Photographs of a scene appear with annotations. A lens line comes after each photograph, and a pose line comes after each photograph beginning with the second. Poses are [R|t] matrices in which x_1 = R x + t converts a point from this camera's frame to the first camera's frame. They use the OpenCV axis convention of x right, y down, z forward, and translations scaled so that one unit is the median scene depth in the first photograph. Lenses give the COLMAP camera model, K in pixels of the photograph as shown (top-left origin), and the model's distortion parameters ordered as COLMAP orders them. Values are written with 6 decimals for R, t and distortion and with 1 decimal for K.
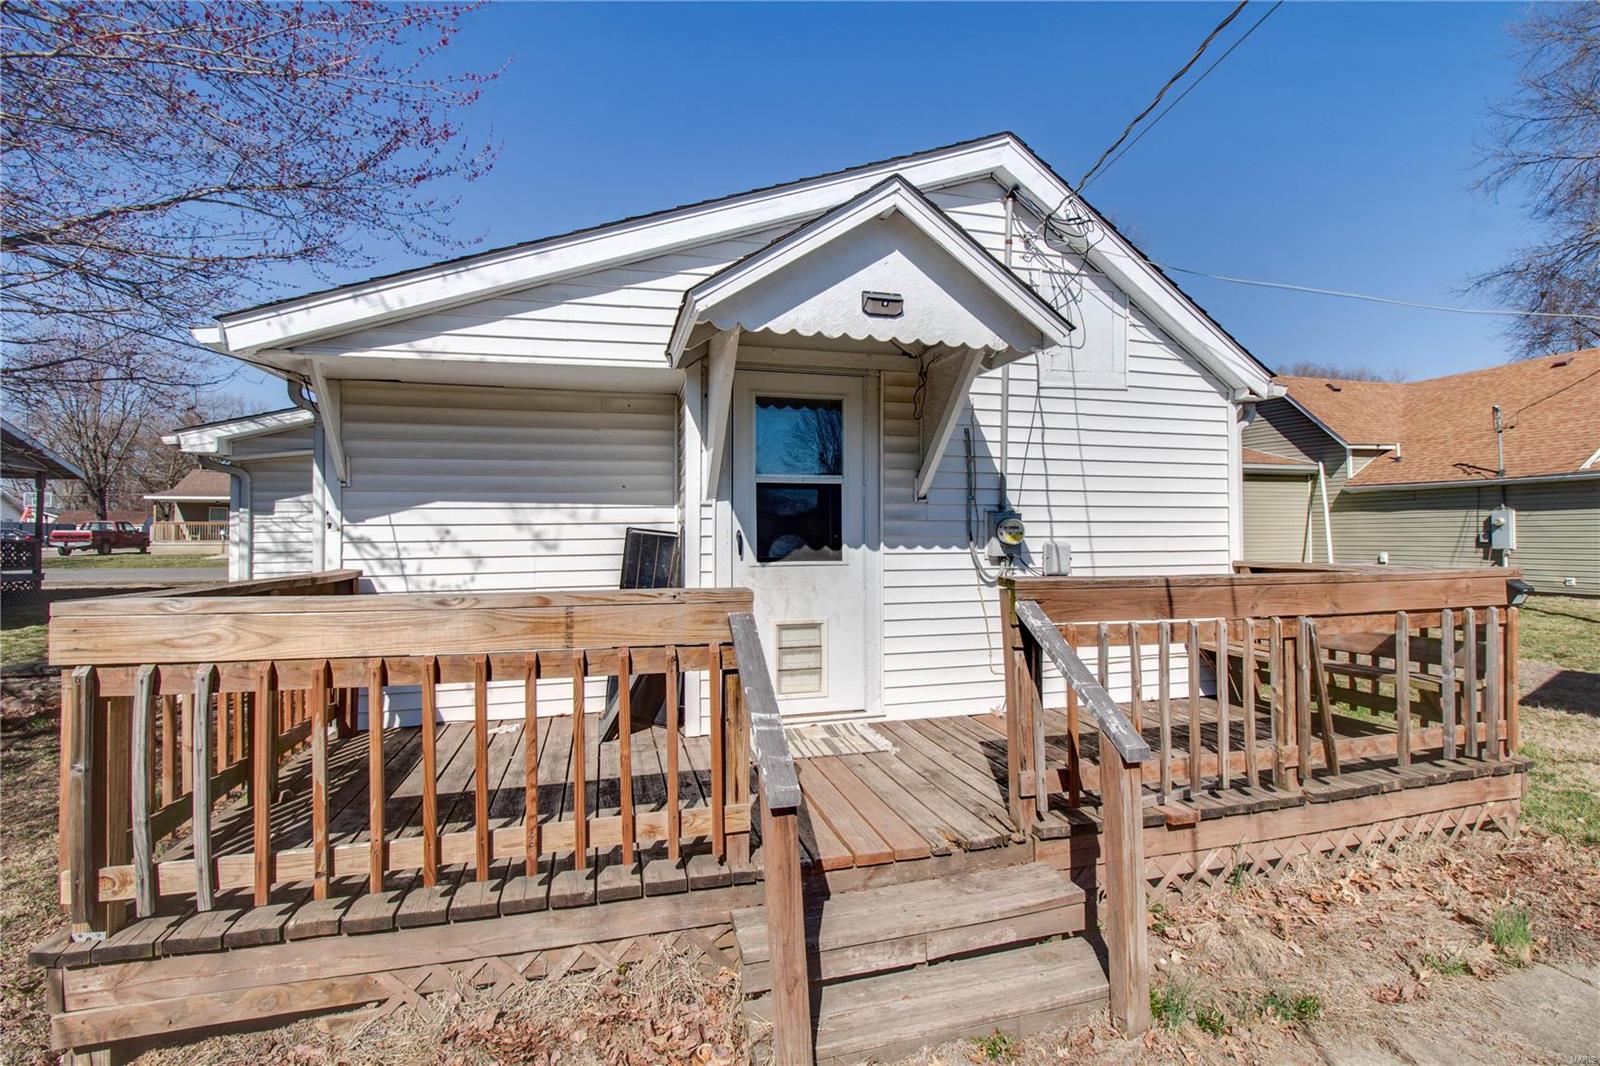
lens RADIAL K [[793.1, 0, 806.6], [0, 793.1, 514.8], [0, 0, 1]] dist [-0.016656, -0.001511]
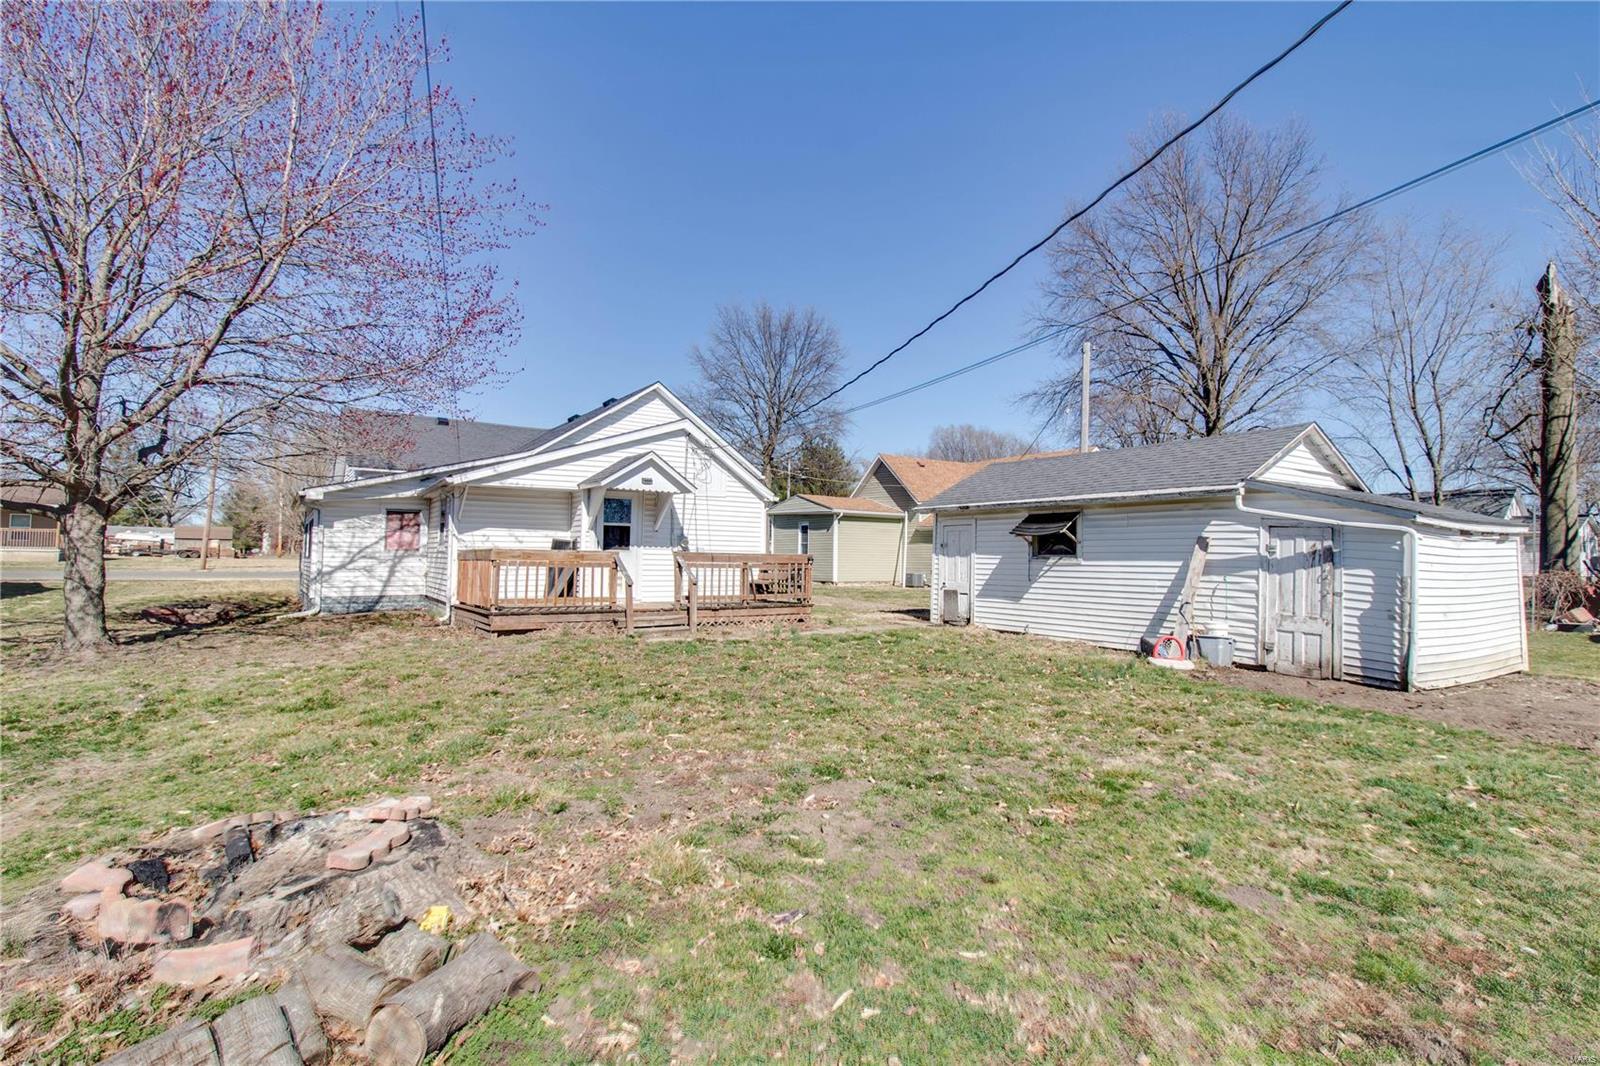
lens RADIAL K [[793.1, 0, 806.6], [0, 793.1, 514.8], [0, 0, 1]] dist [-0.016656, -0.001511]
pose [[0.947764, 0.033368, 0.317222, -0.291647], [-0.023337, 0.999102, -0.035370, 0.011611], [-0.318117, 0.026119, 0.947691, -2.188961]]
